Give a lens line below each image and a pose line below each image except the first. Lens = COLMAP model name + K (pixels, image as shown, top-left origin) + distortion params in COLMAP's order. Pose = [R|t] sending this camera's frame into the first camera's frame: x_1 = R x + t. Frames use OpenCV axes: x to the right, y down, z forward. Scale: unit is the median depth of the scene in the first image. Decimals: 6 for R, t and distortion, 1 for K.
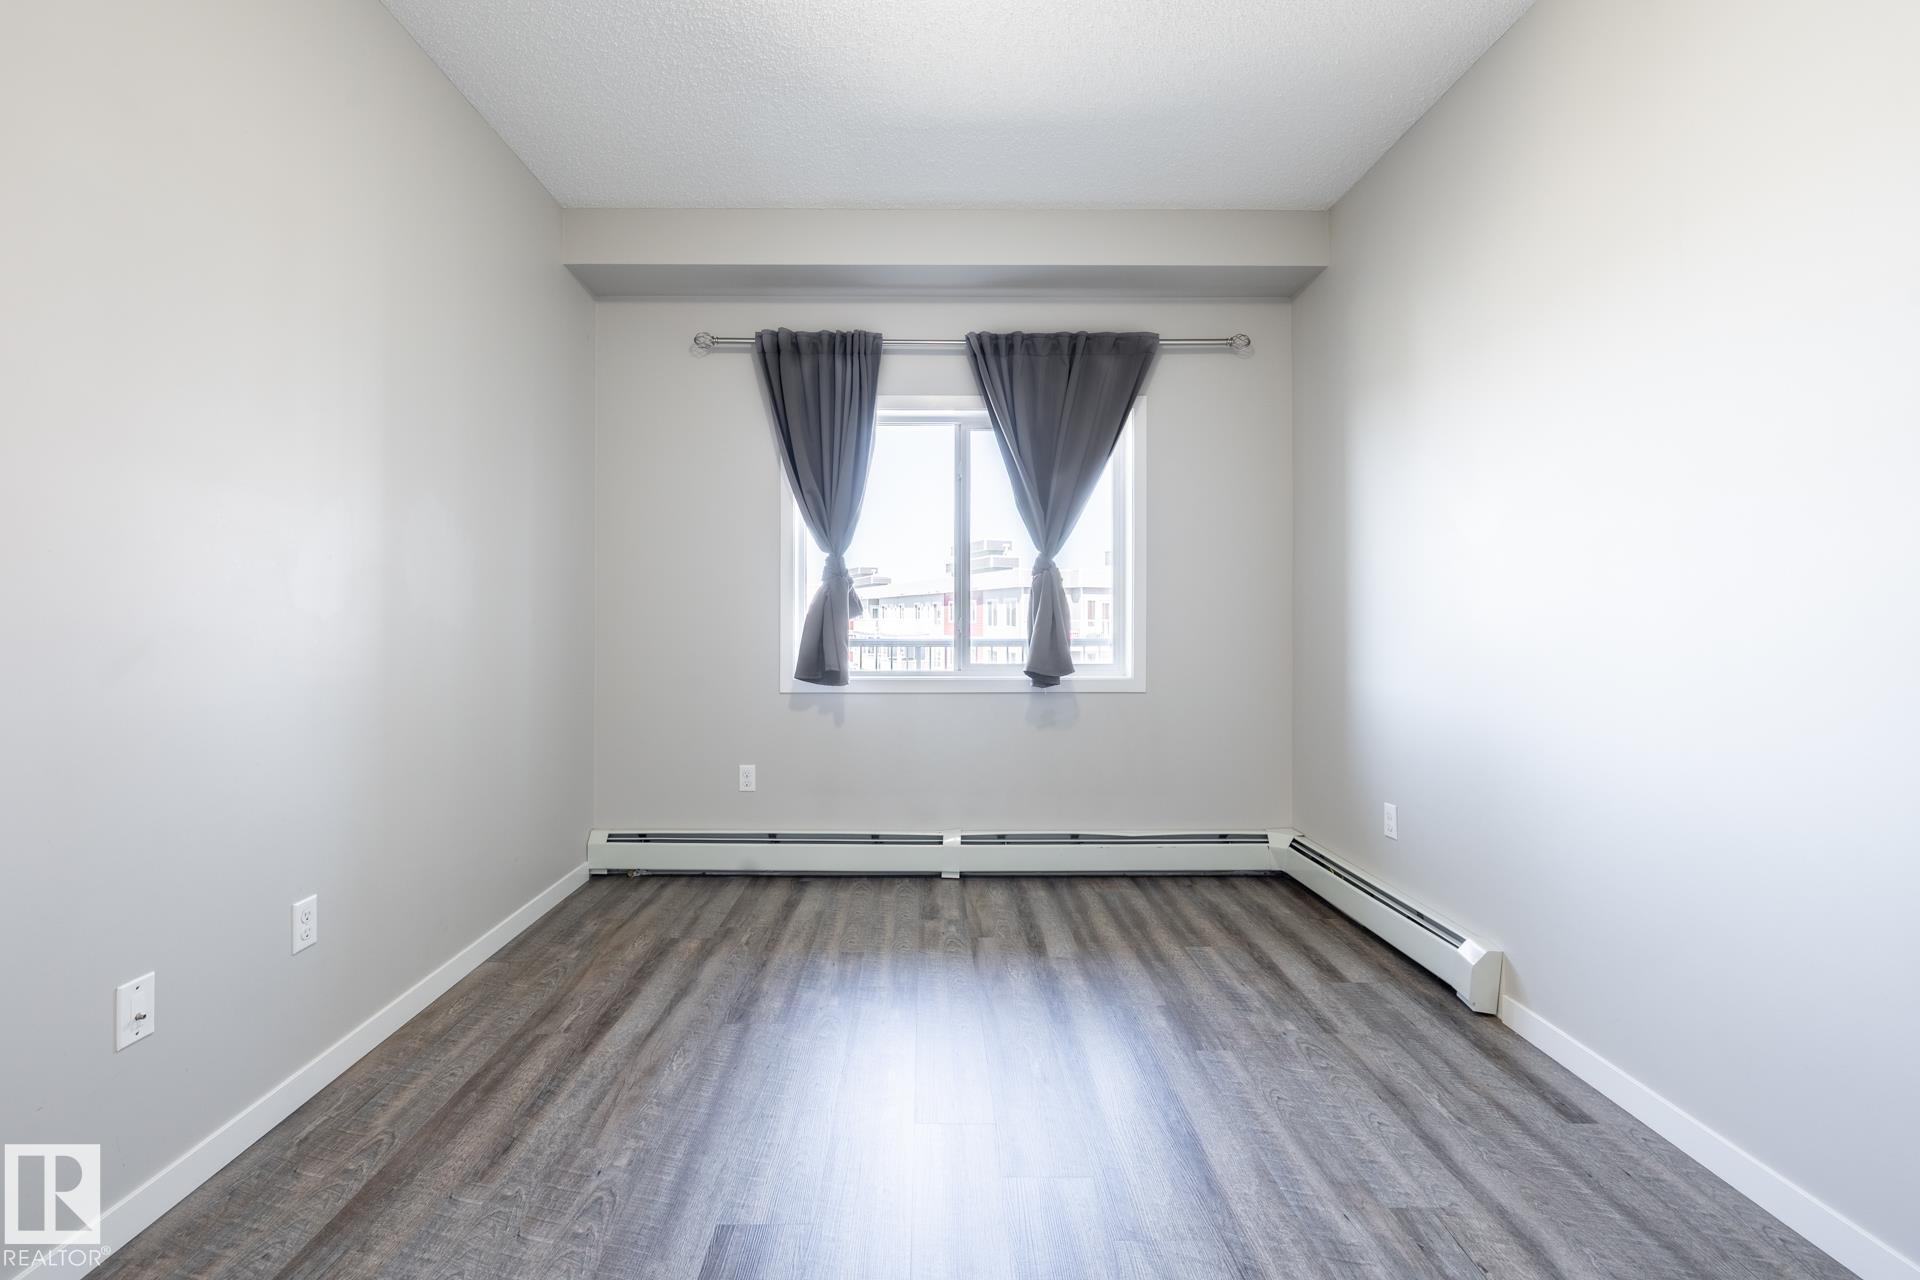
lens RADIAL K [[816.1, 0, 875.5], [0, 816.1, 616.8], [0, 0, 1]] dist [-0.004144, 0.000916]
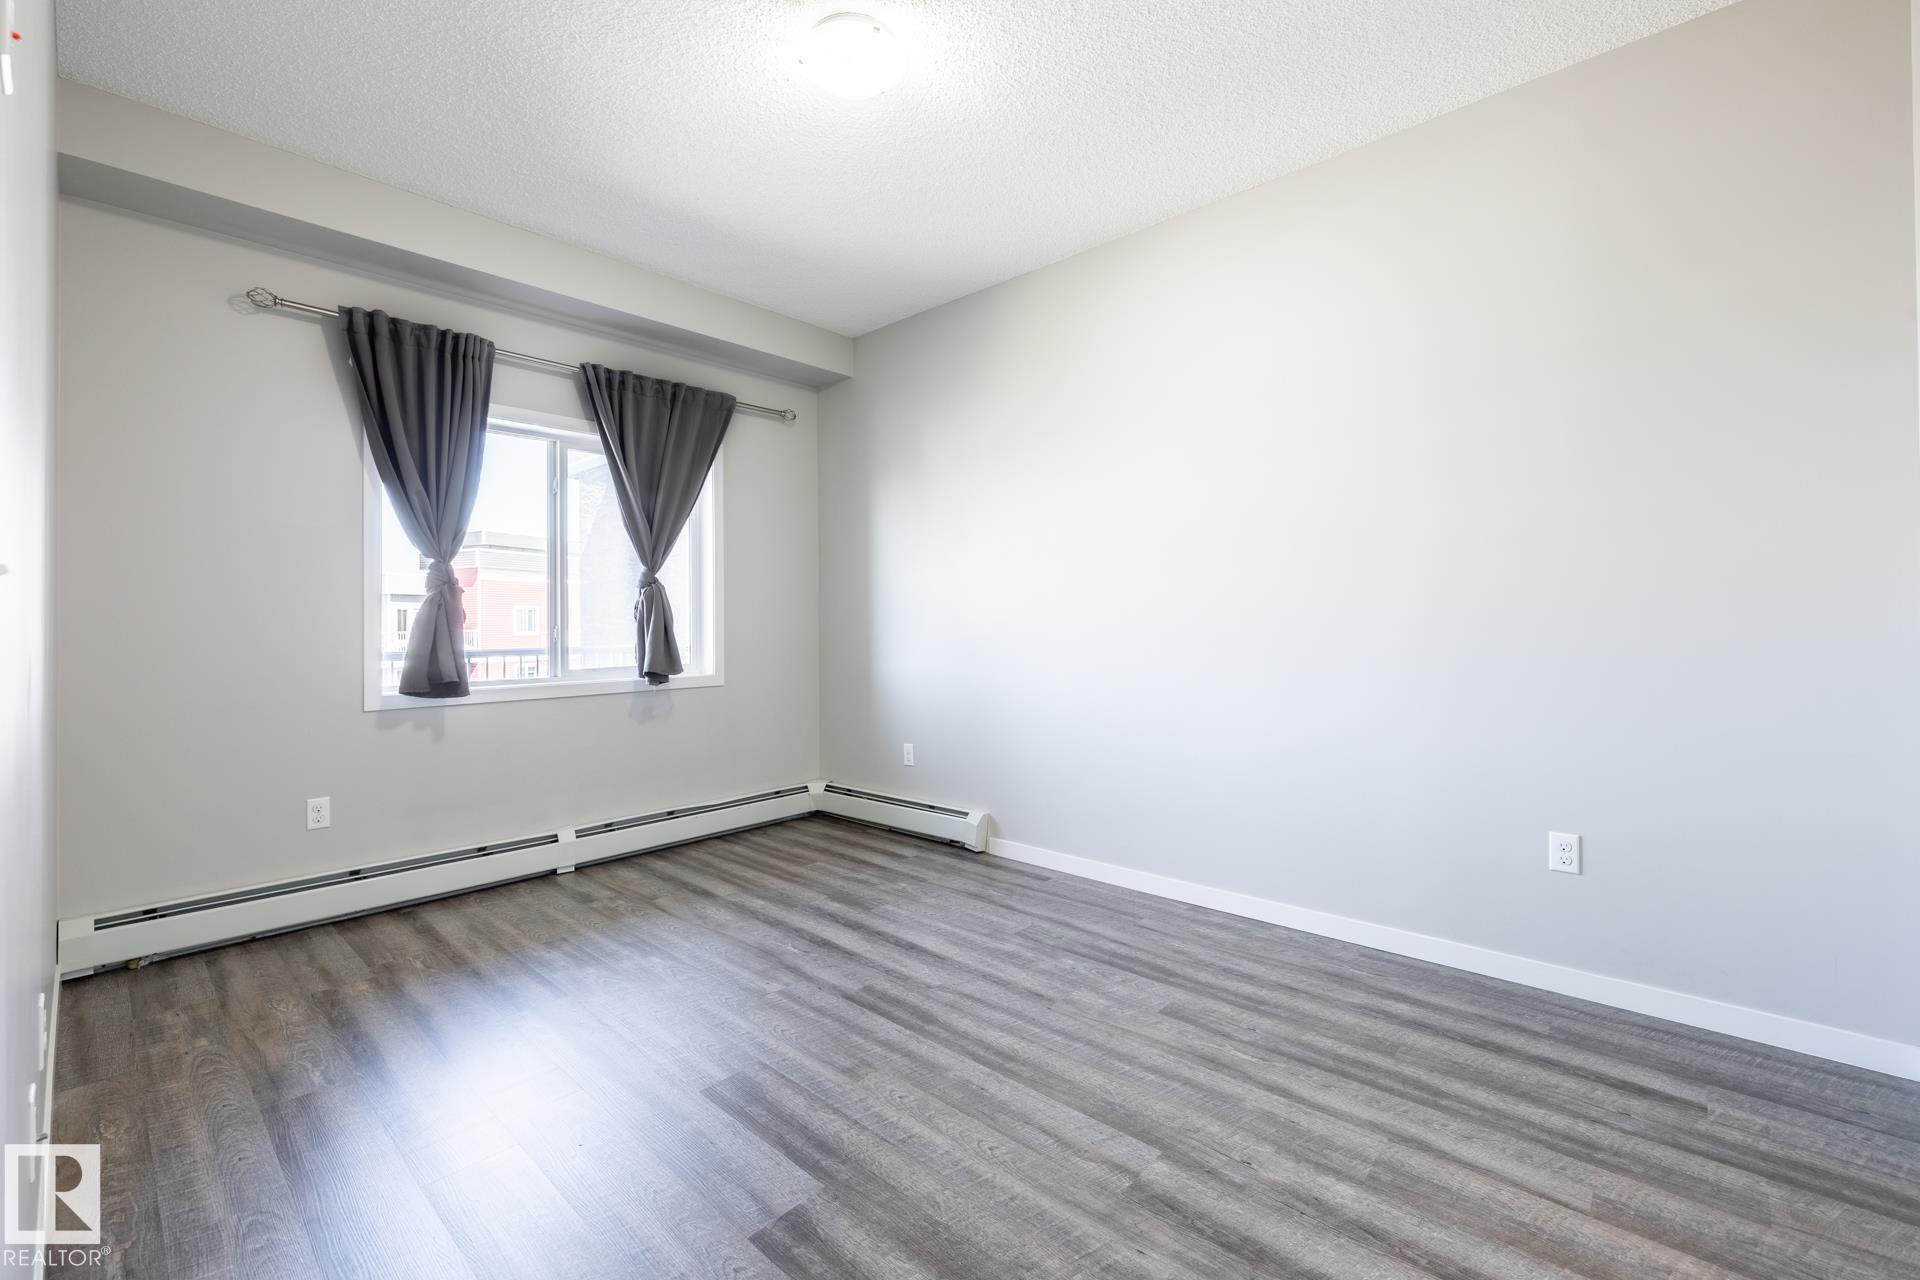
lens RADIAL K [[816.1, 0, 917.4], [0, 816.1, 622.7], [0, 0, 1]] dist [-0.004144, 0.000916]
pose [[0.693505, -0.005982, 0.720427, -0.363072], [0.008447, 0.999964, 0.000172, 0.000259], [-0.720403, 0.005966, 0.693531, -0.065012]]
